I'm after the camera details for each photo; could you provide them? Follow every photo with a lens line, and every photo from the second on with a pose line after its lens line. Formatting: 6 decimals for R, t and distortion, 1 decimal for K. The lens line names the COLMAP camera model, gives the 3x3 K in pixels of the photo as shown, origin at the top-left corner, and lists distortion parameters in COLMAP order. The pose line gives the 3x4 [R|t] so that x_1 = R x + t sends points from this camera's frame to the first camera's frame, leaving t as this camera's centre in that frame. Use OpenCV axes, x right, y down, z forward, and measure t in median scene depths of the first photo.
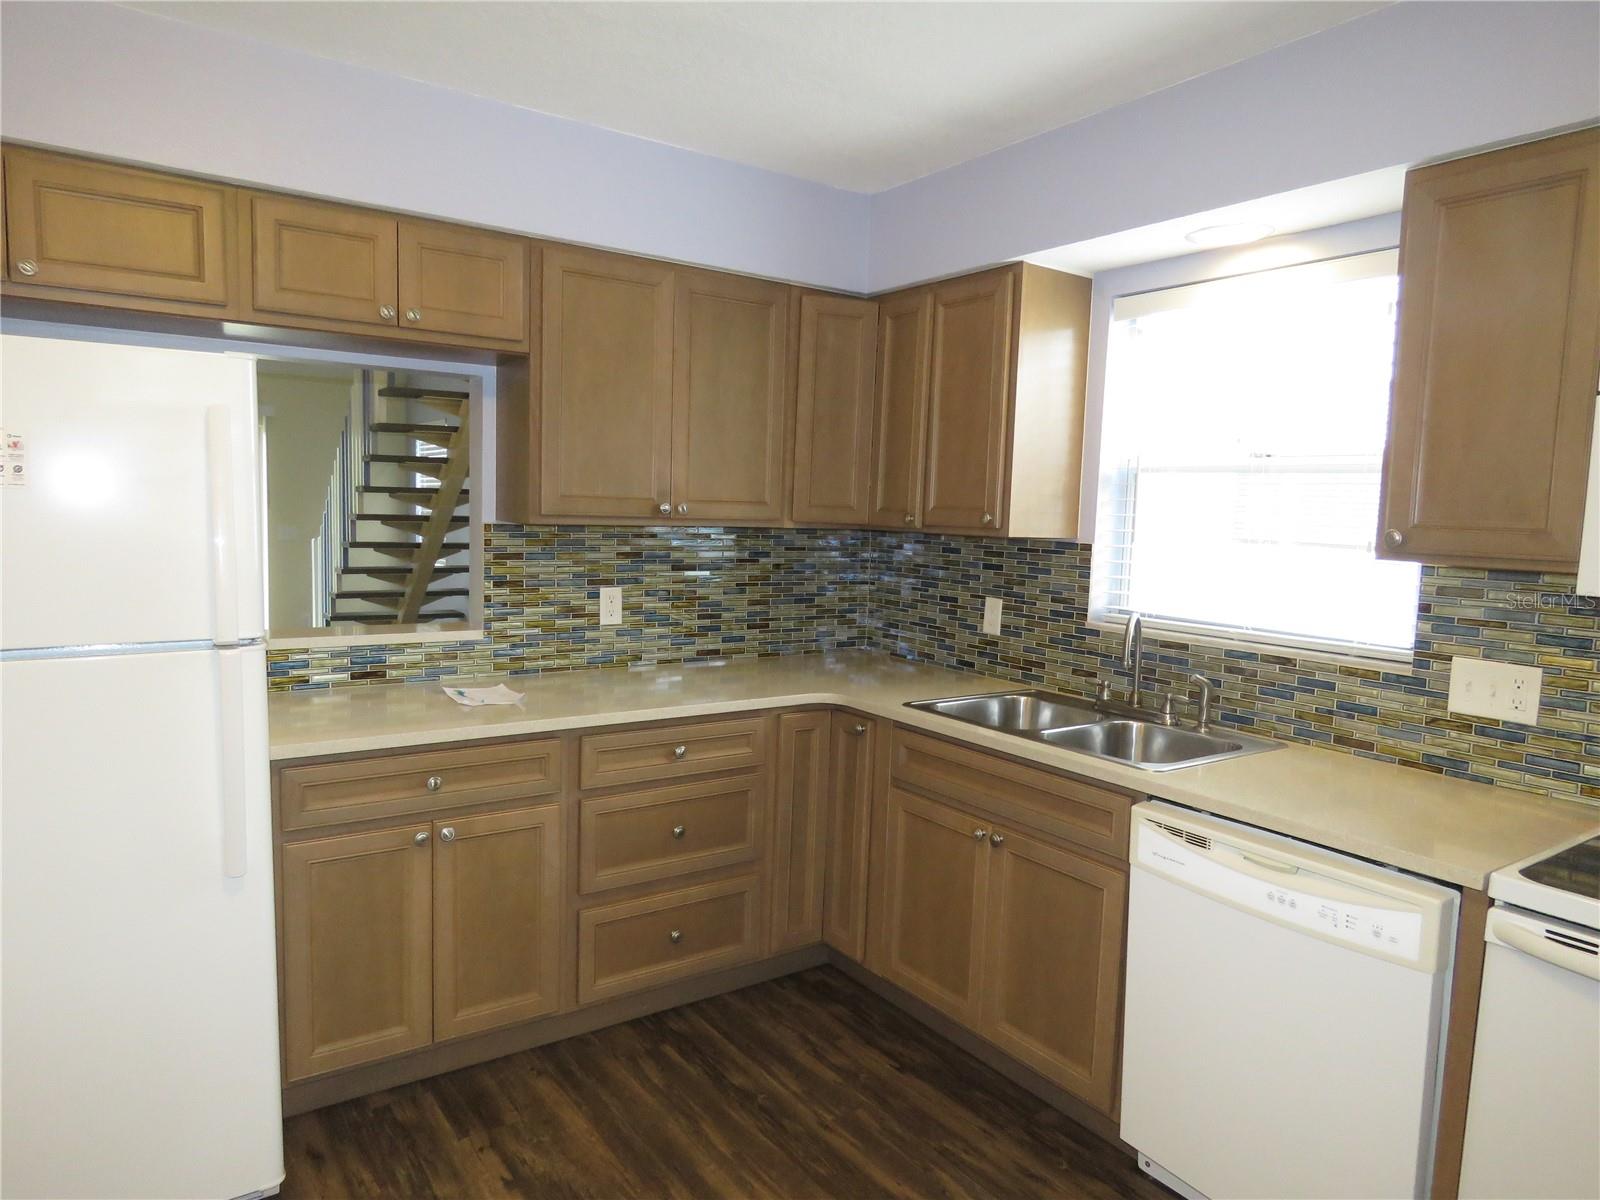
lens RADIAL K [[1028.4, 0, 812.4], [0, 1028.4, 604.7], [0, 0, 1]] dist [0.002129, -0.005675]
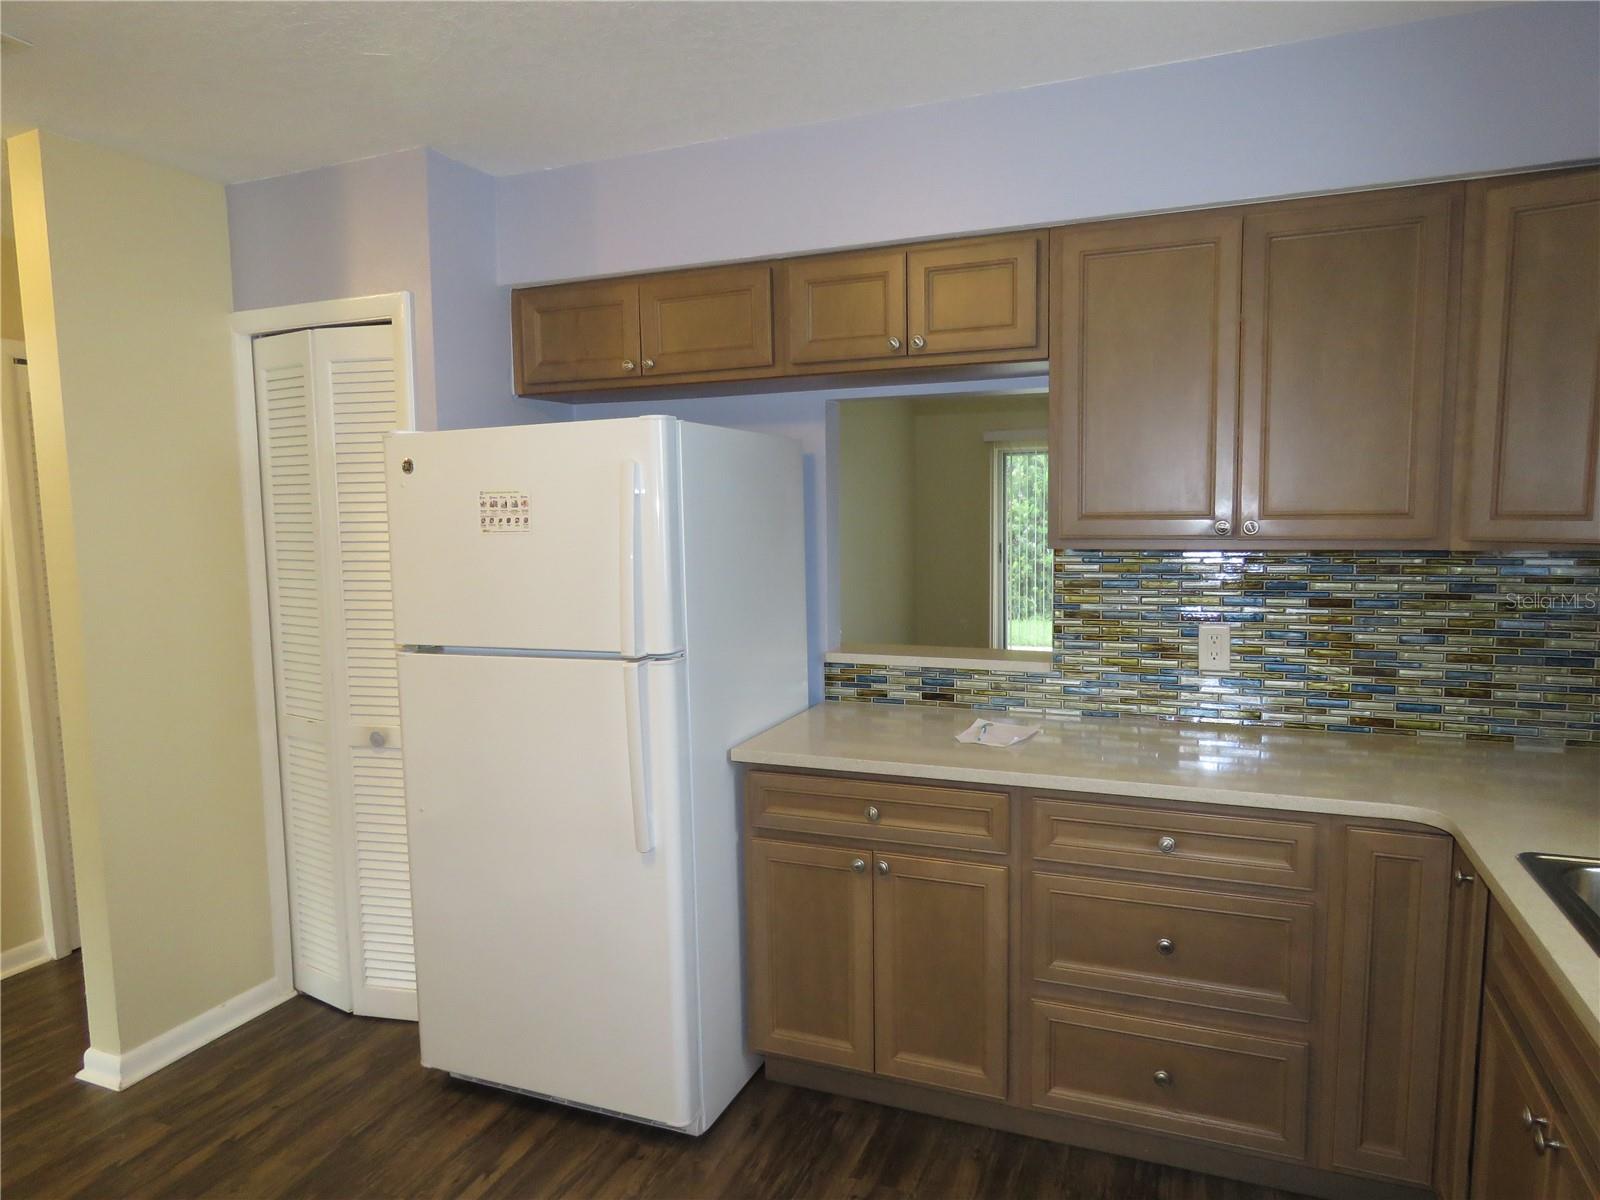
lens RADIAL K [[1028.4, 0, 808.0], [0, 1028.4, 605.5], [0, 0, 1]] dist [0.002129, -0.005675]
pose [[0.537909, 0.045103, -0.841795, 0.373185], [-0.049968, 0.998518, 0.021571, -0.039824], [0.841521, 0.030460, 0.539366, 0.353006]]
